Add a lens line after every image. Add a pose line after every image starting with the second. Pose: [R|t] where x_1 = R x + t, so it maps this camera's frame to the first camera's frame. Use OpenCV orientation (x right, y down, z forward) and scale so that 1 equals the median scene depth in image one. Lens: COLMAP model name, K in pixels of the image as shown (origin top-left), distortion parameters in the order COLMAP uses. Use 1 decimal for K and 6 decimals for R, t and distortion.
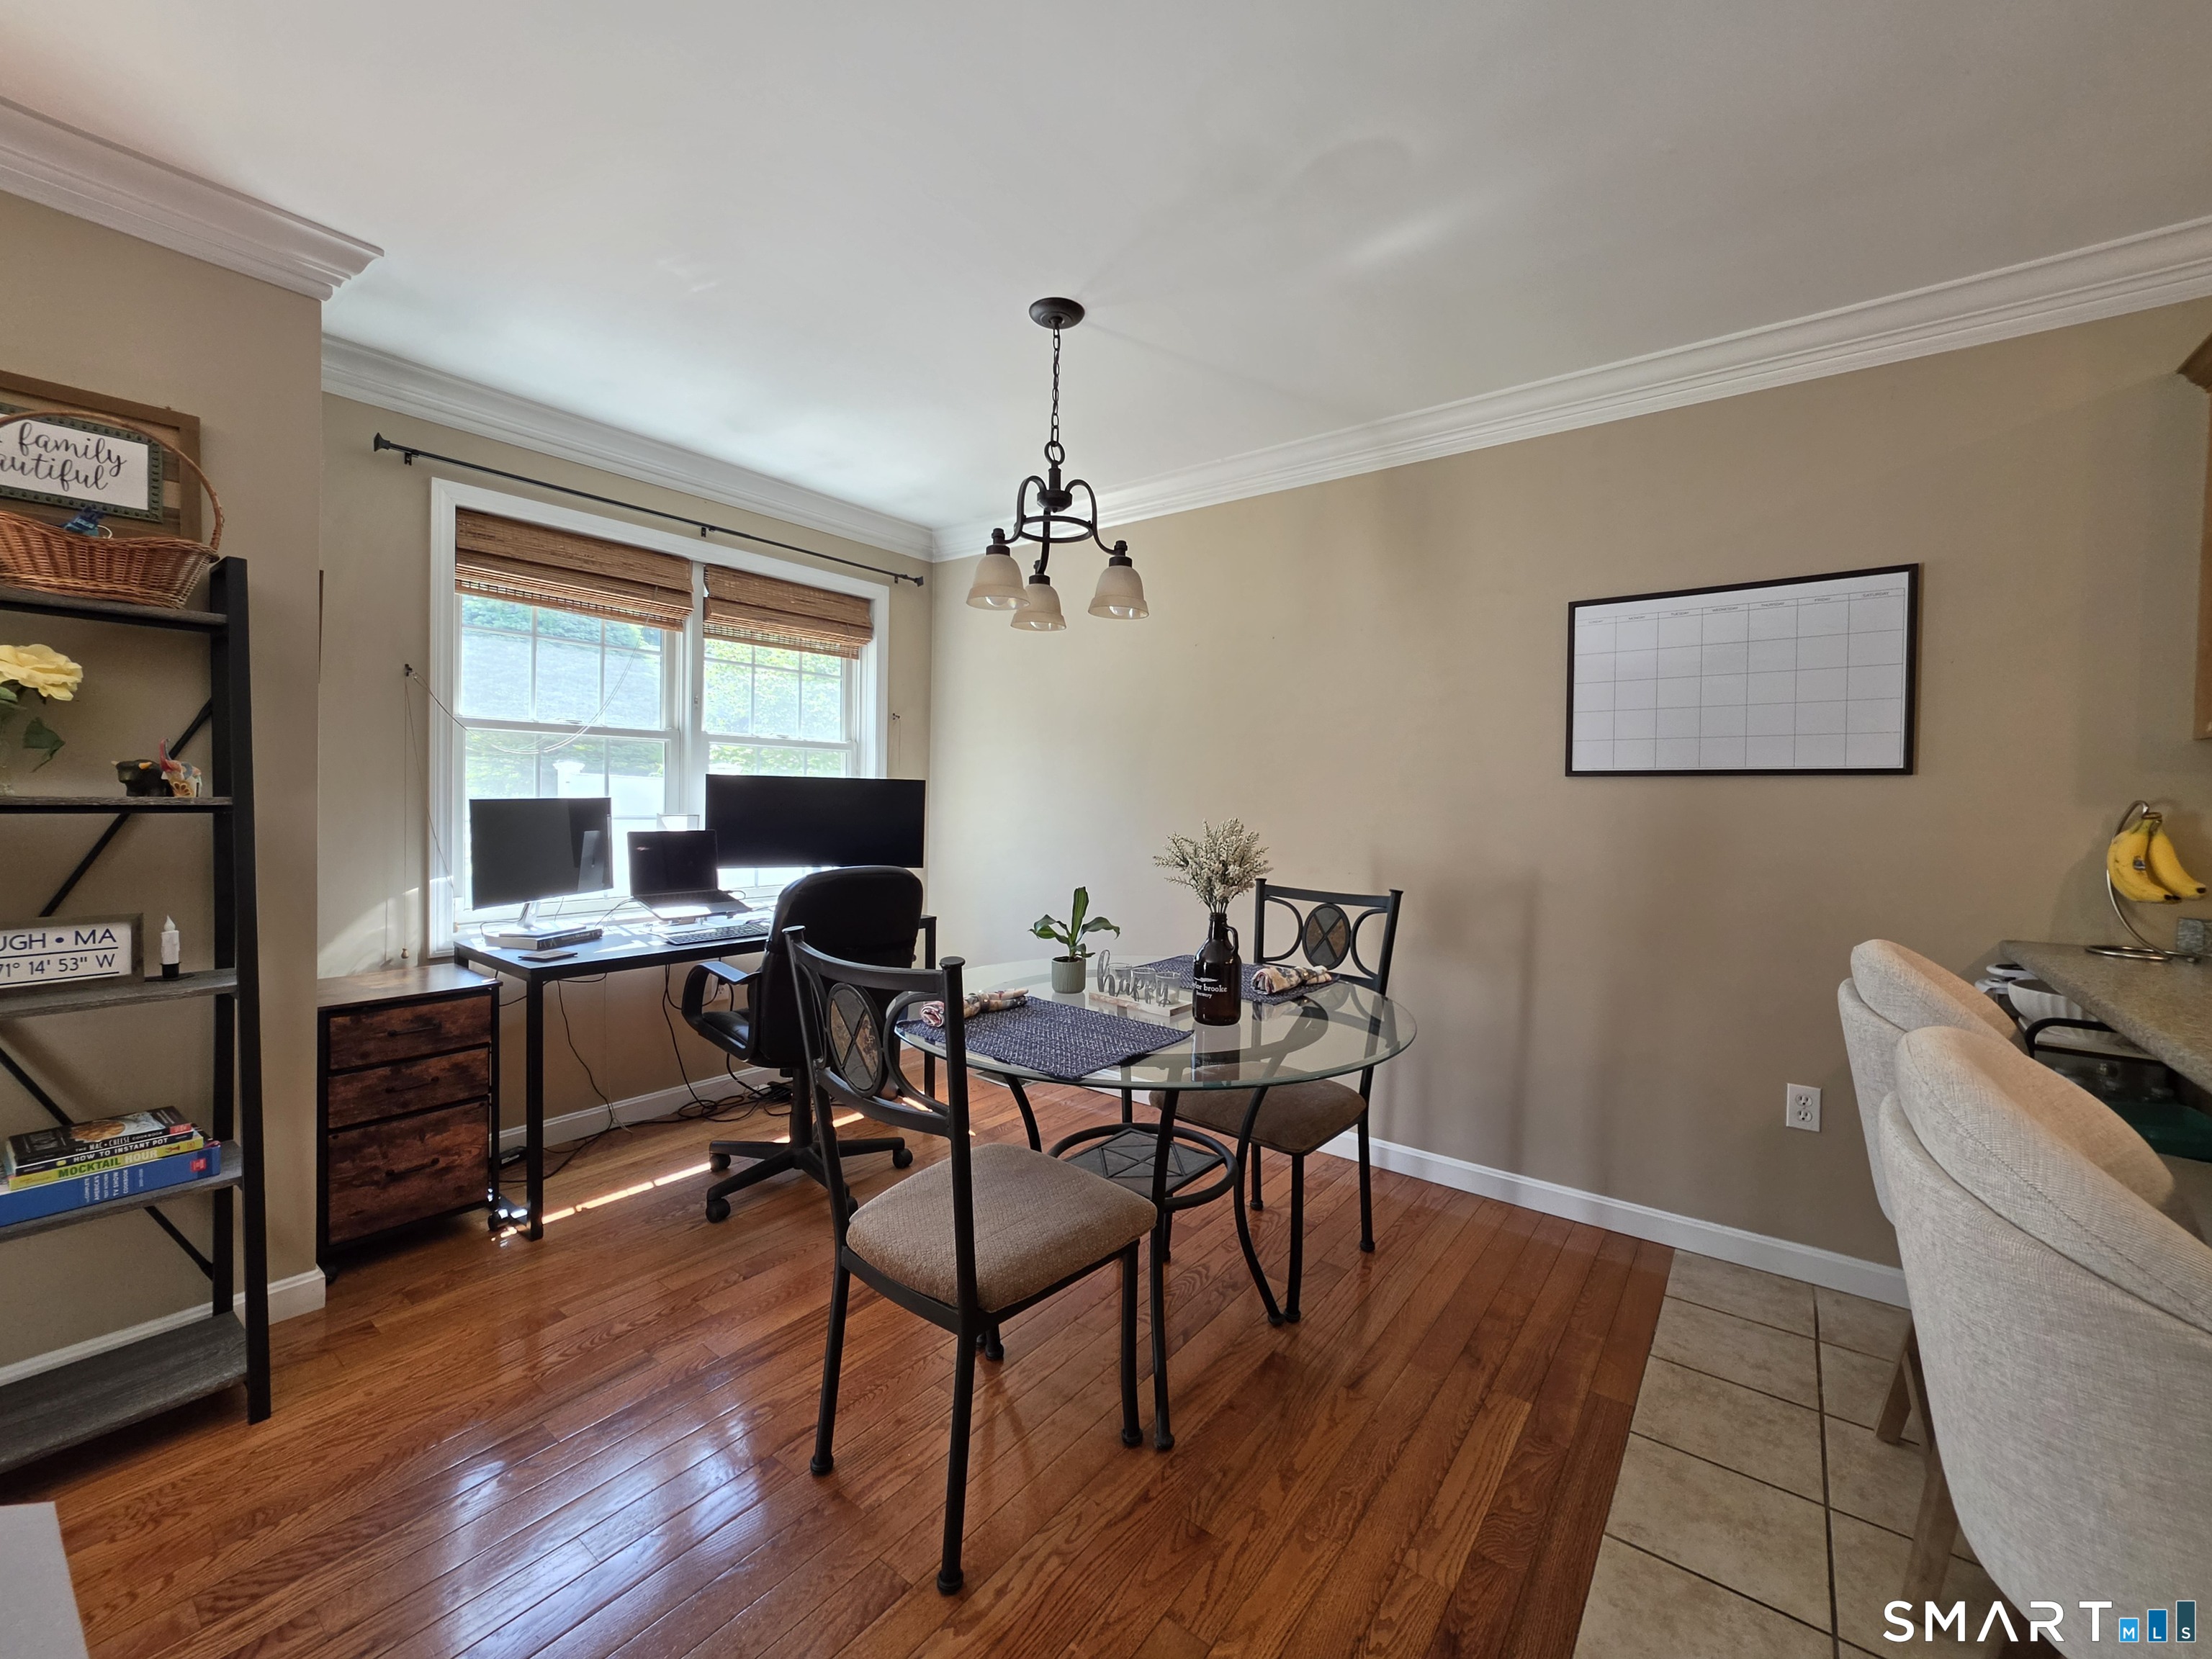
lens RADIAL K [[890.0, 0, 1112.7], [0, 890.0, 813.7], [0, 0, 1]] dist [-0.001781, 0.000489]
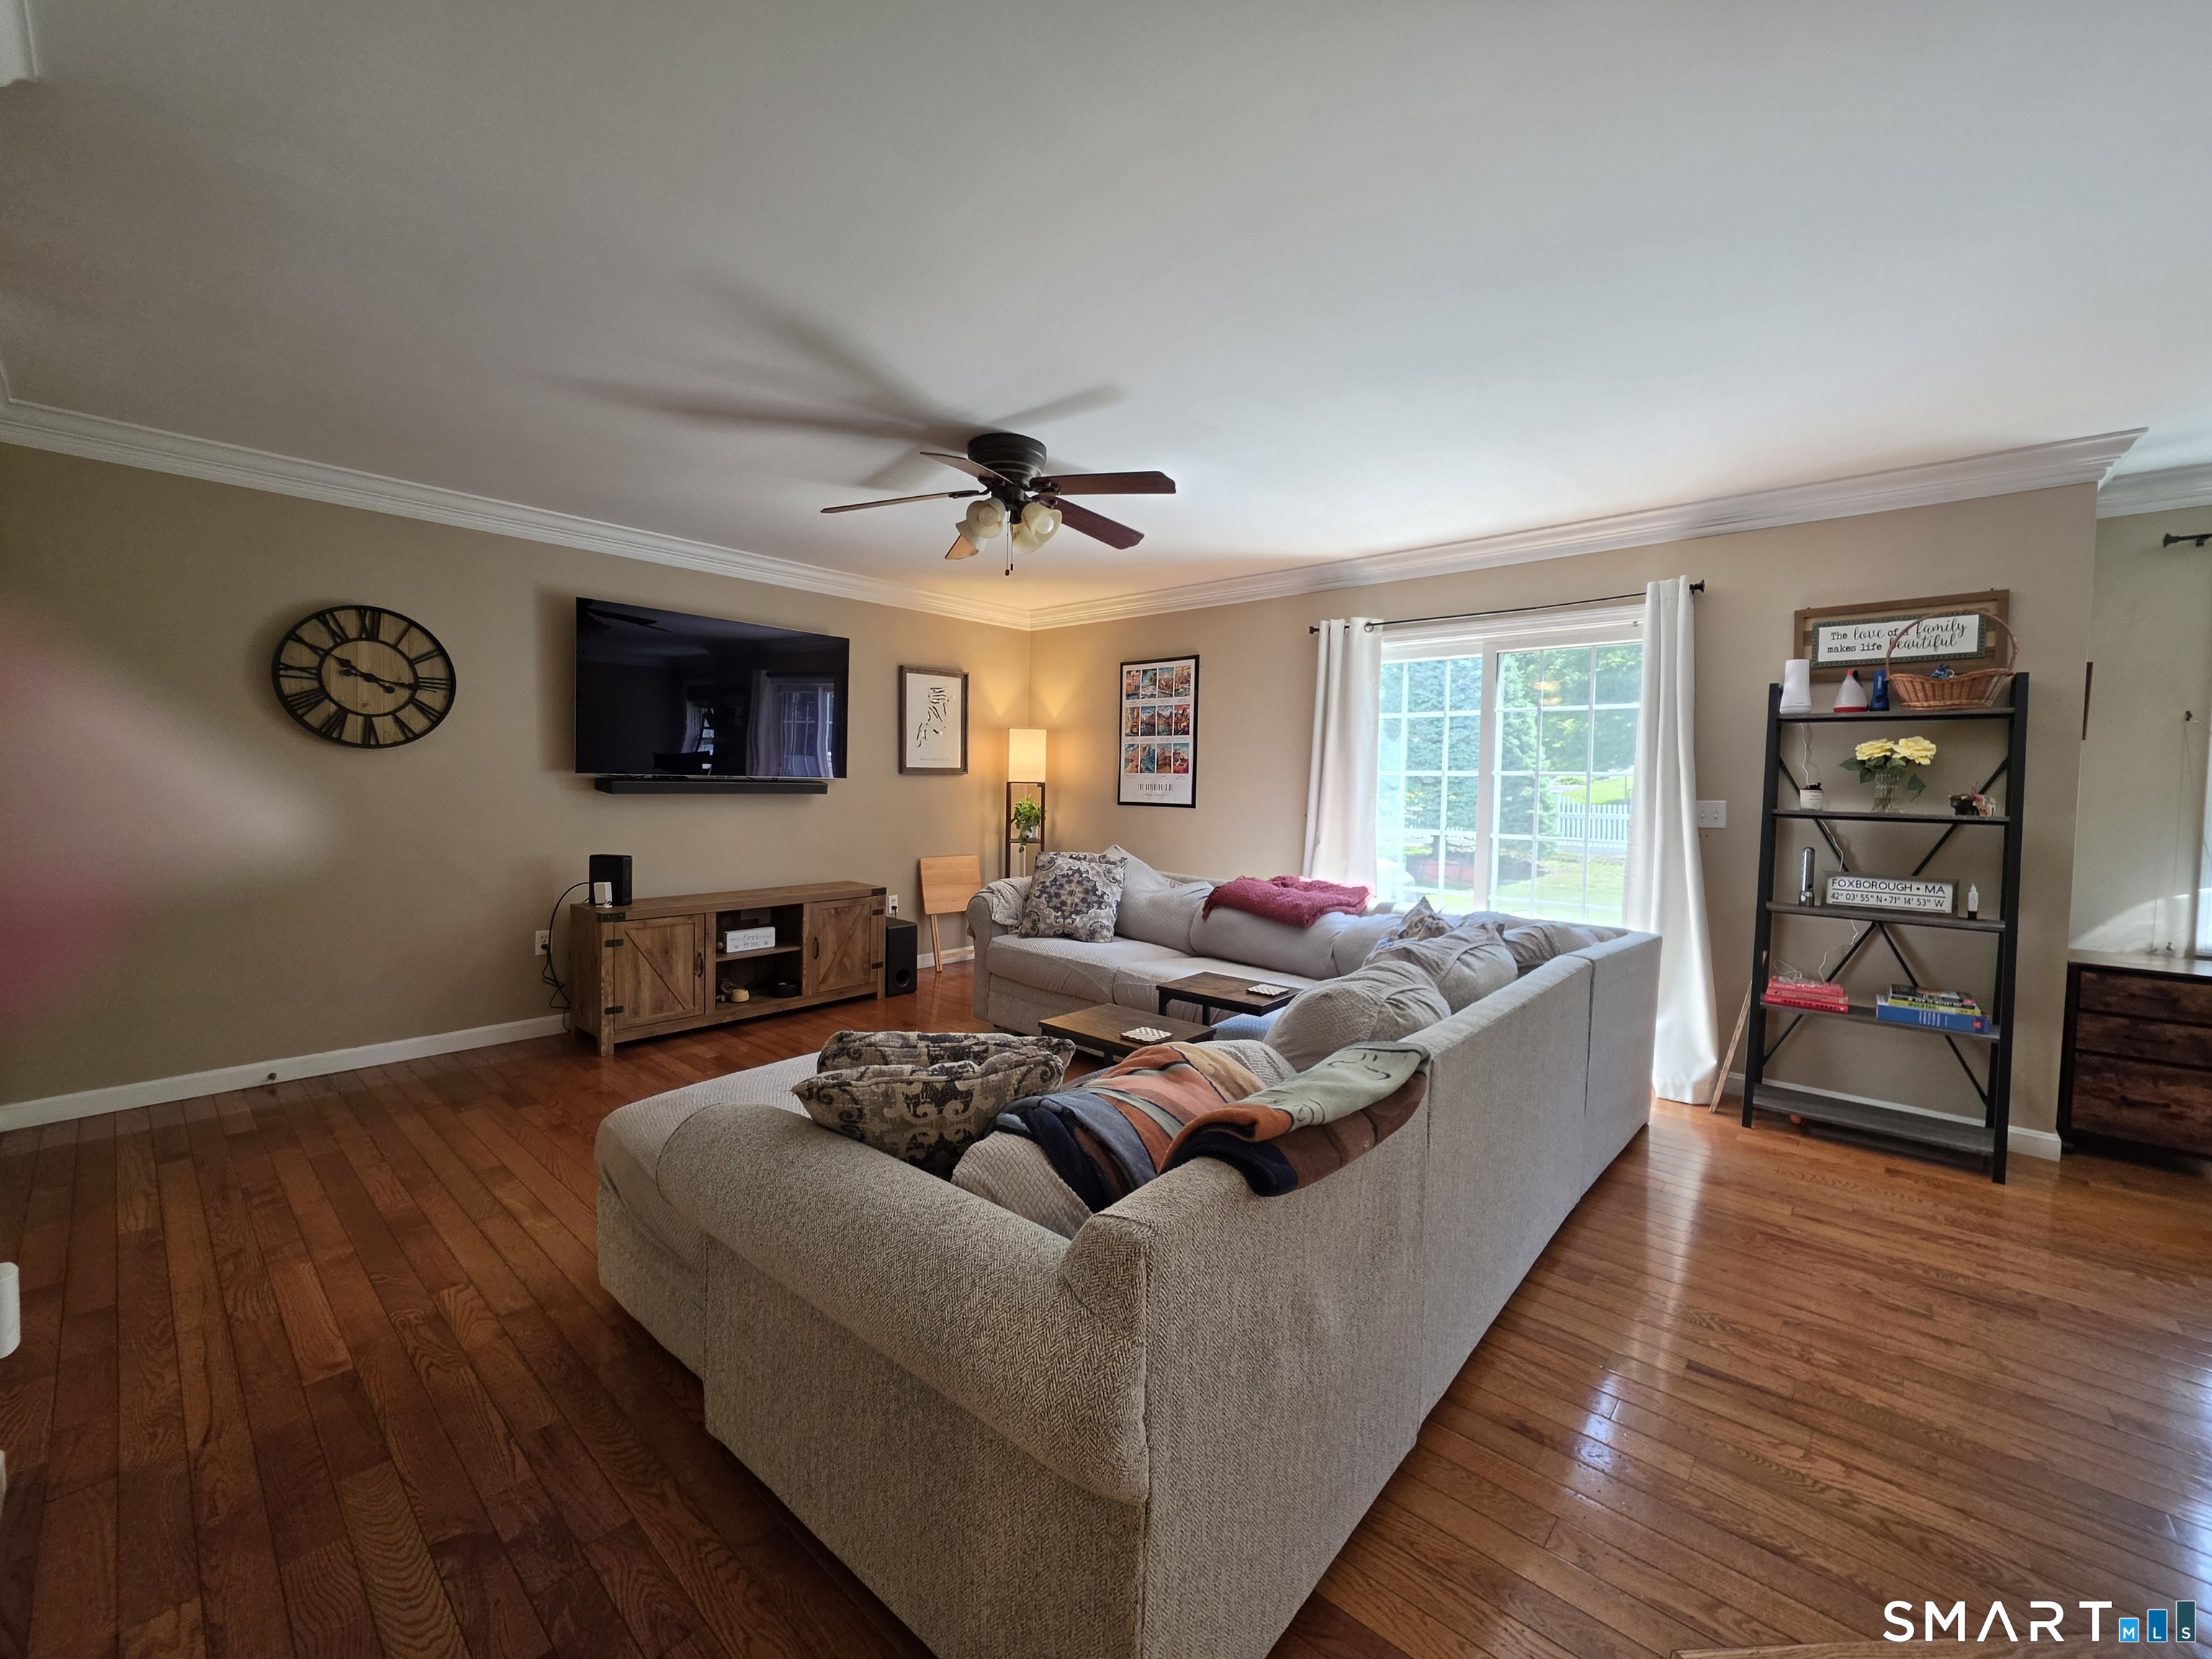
lens RADIAL K [[890.0, 0, 1112.7], [0, 890.0, 813.7], [0, 0, 1]] dist [-0.001781, 0.000489]
pose [[-0.078532, 0.022123, -0.996666, 0.786372], [-0.037555, 0.998978, 0.025134, -0.002552], [0.996204, 0.039404, -0.077621, -0.538927]]
